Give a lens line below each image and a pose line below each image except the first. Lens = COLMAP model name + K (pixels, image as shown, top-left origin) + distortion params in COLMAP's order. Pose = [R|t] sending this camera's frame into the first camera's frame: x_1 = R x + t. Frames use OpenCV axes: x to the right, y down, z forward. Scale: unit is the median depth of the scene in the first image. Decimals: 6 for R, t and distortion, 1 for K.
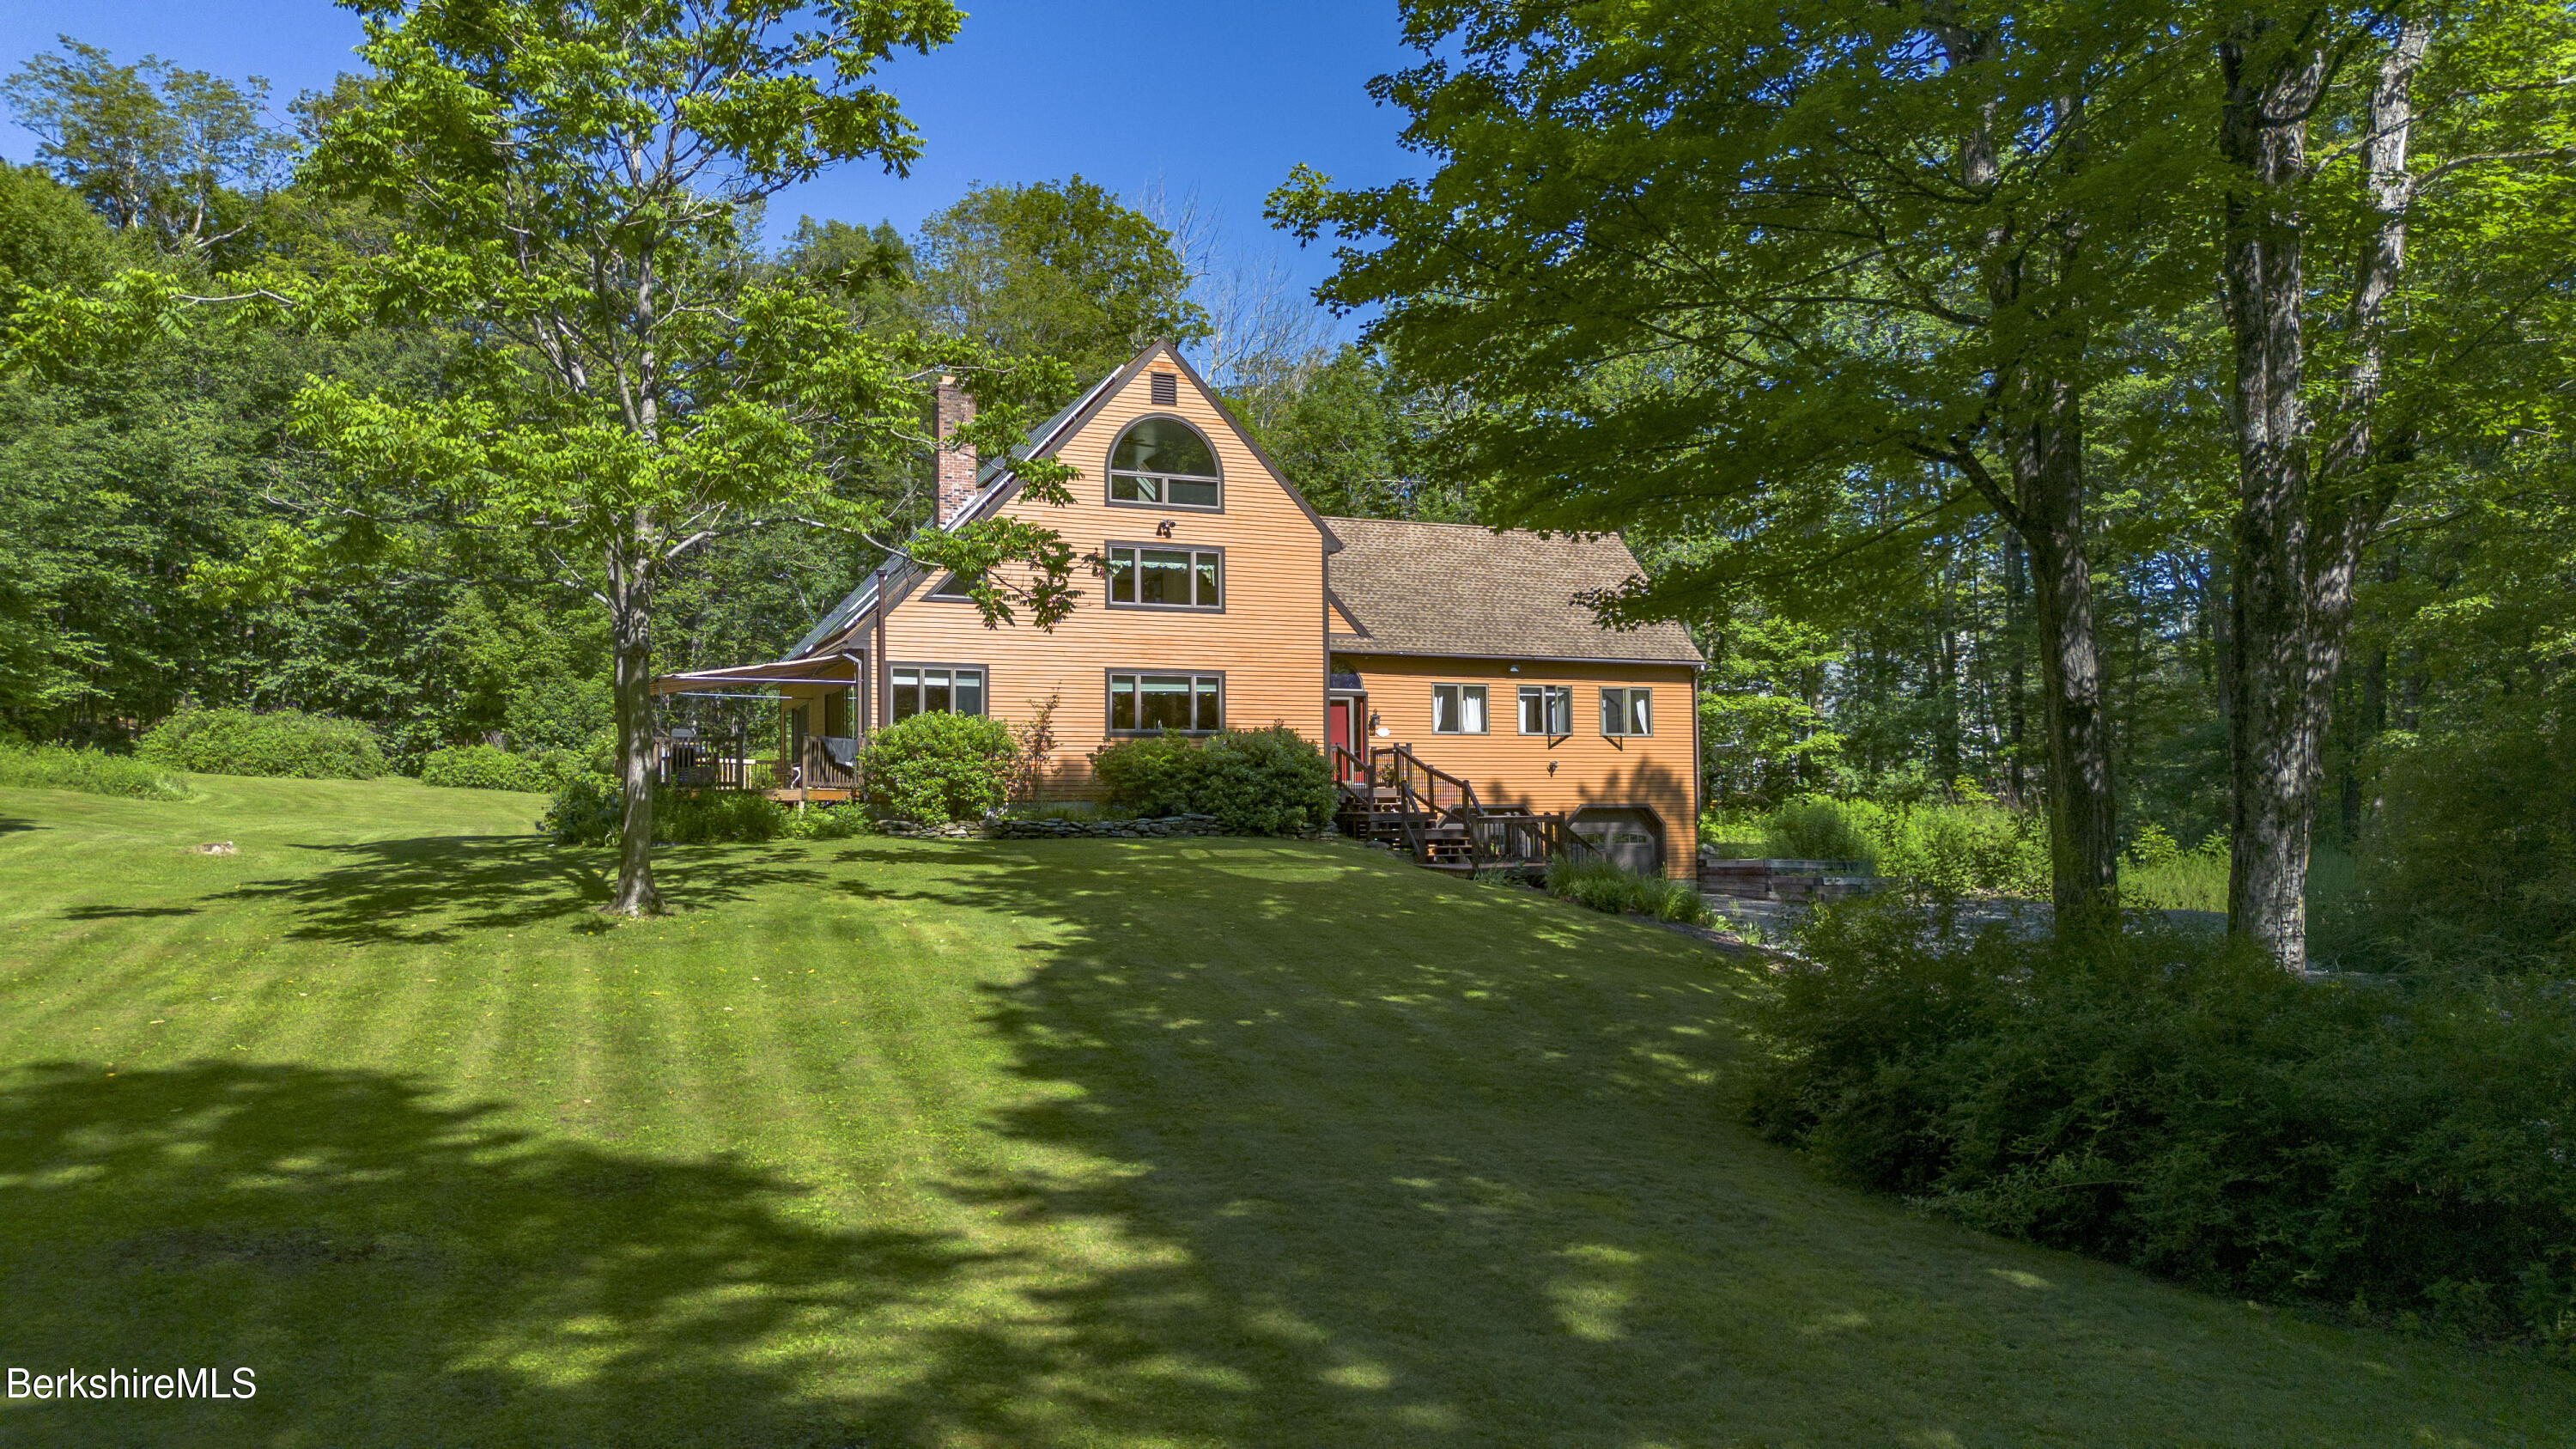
lens RADIAL K [[1783.6, 0, 1289.6], [0, 1783.6, 754.5], [0, 0, 1]] dist [0.058225, 0.000926]
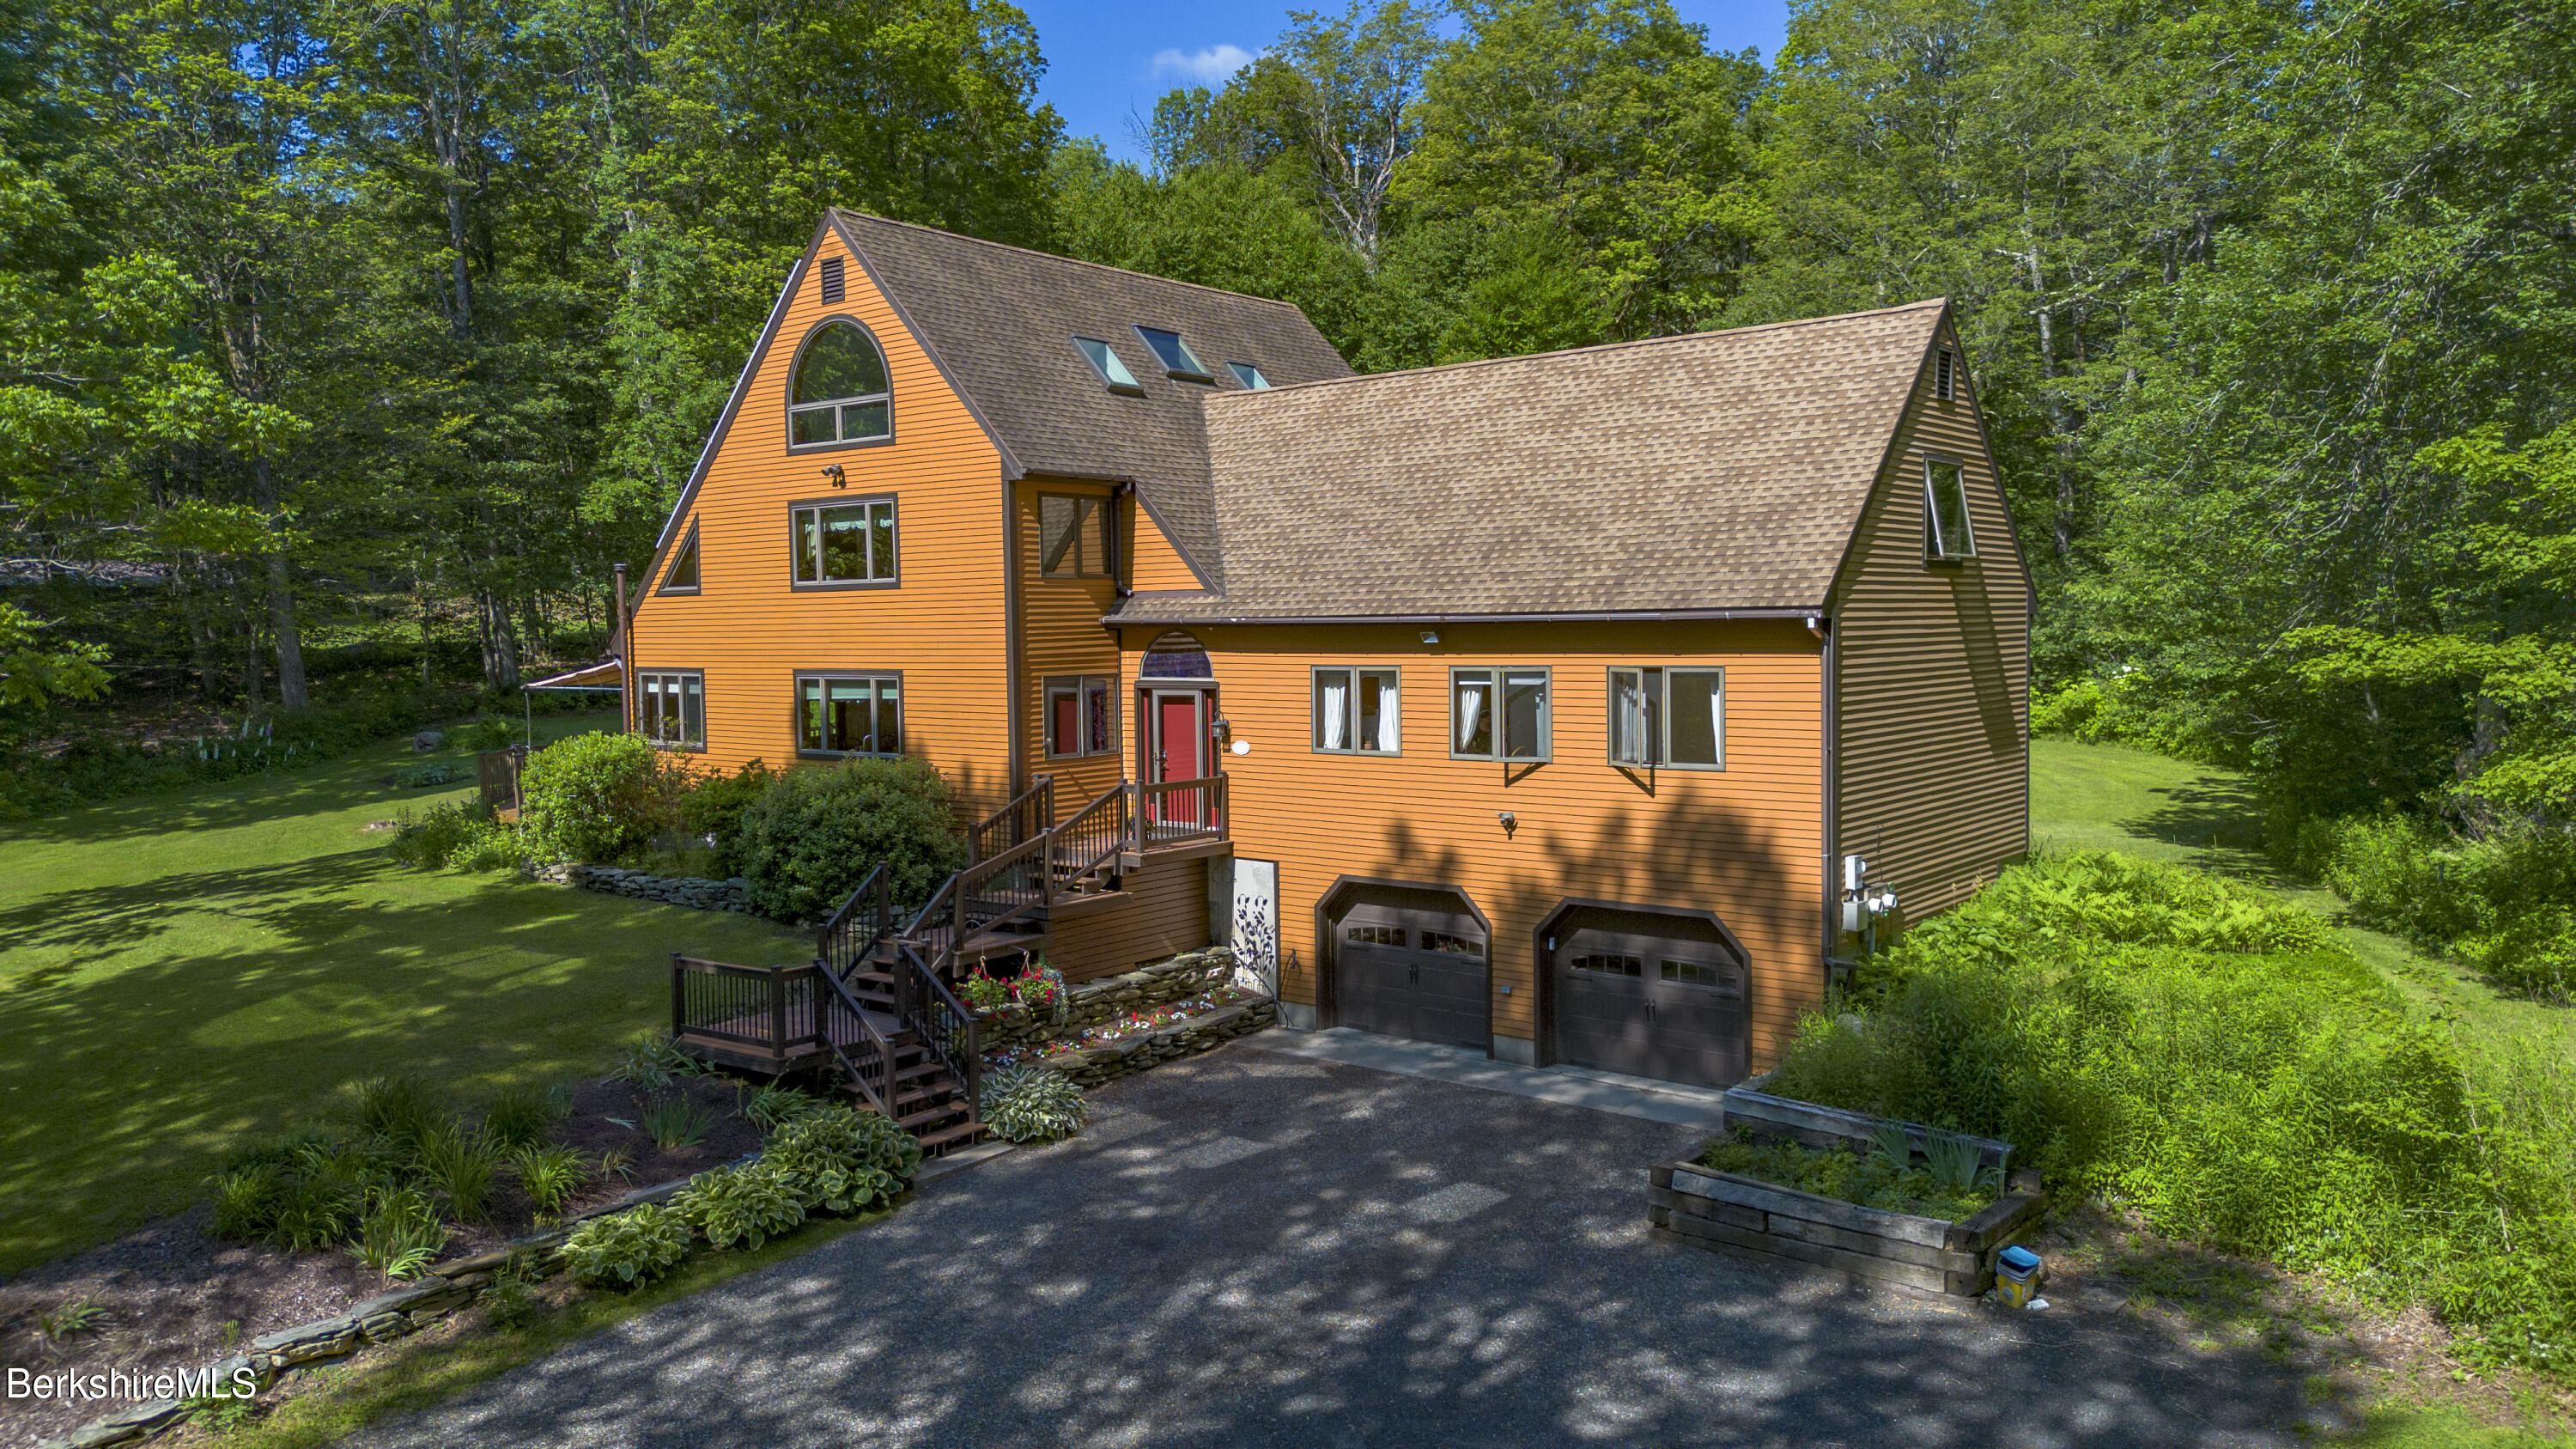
lens RADIAL K [[1783.6, 0, 1289.6], [0, 1783.6, 754.5], [0, 0, 1]] dist [0.058225, 0.000926]
pose [[0.477302, 0.058424, -0.876795, 0.665193], [0.034733, 0.995753, 0.085258, -0.068826], [0.878053, -0.071147, 0.473246, 0.802185]]
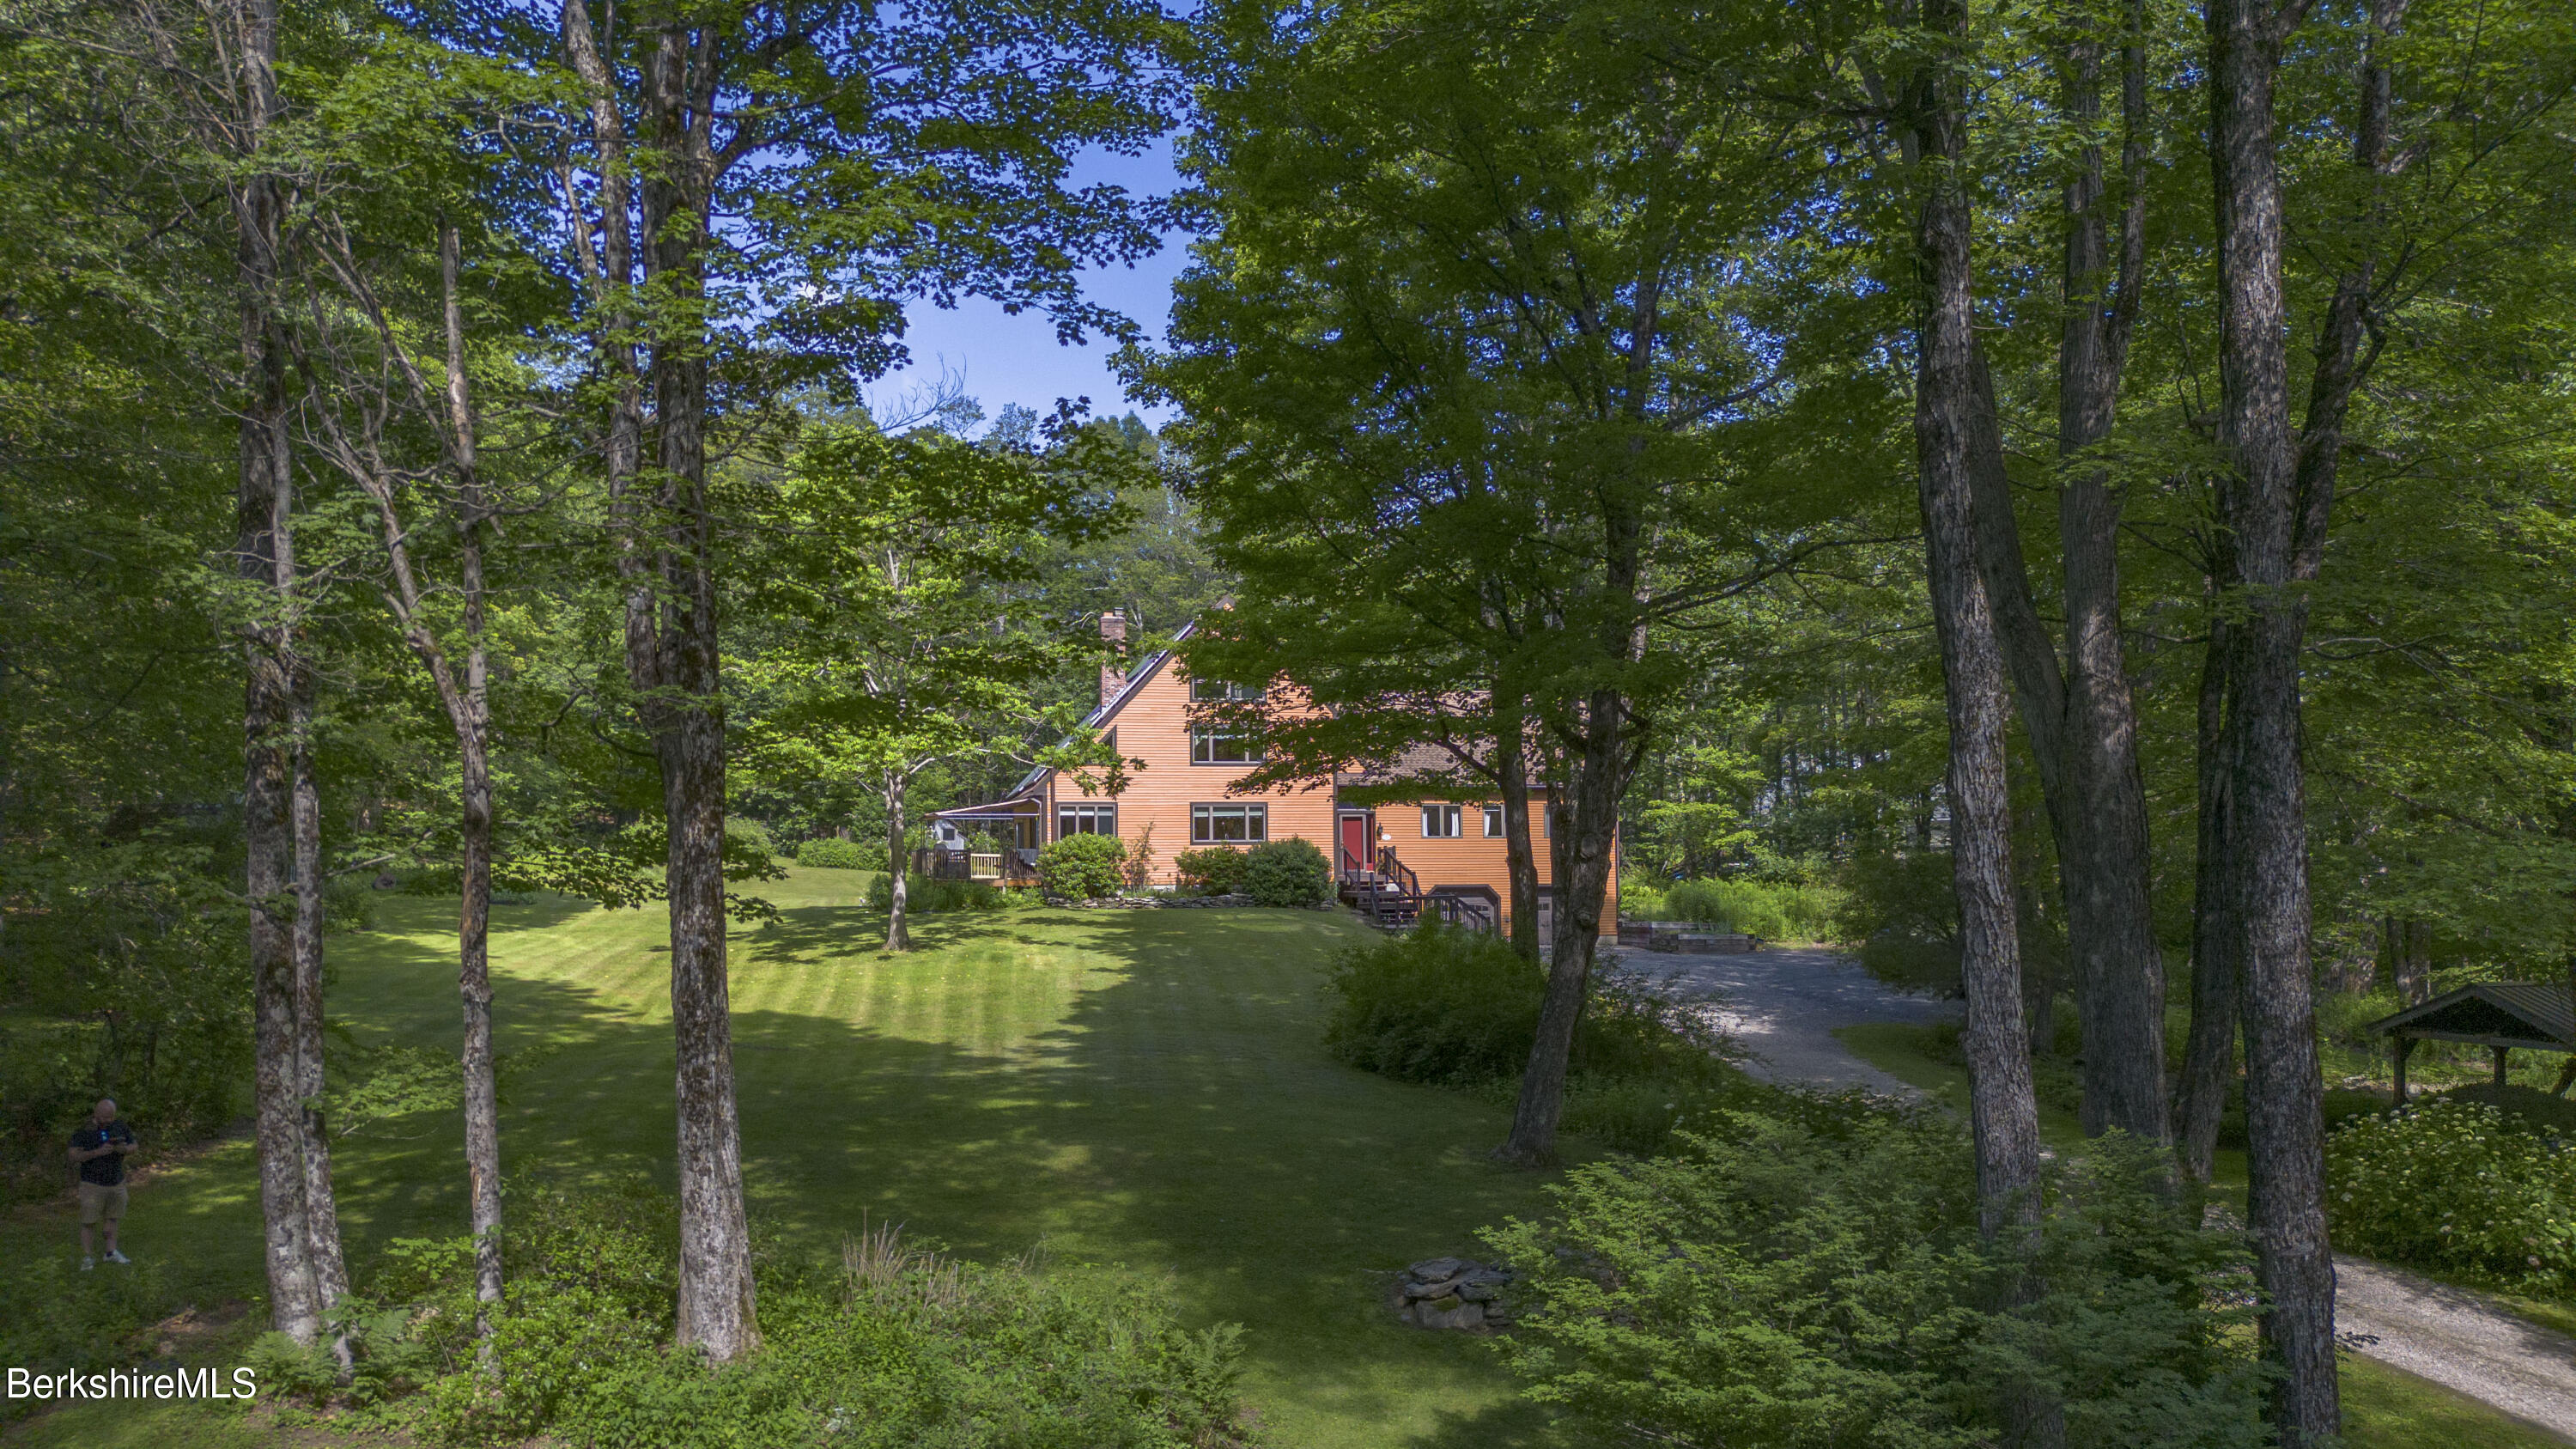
lens RADIAL K [[1783.6, 0, 1289.6], [0, 1783.6, 754.5], [0, 0, 1]] dist [0.058225, 0.000926]
pose [[0.984371, -0.012347, -0.175674, 0.264789], [0.006802, 0.999460, -0.032134, -0.038663], [0.175976, 0.030437, 0.983924, -0.565727]]
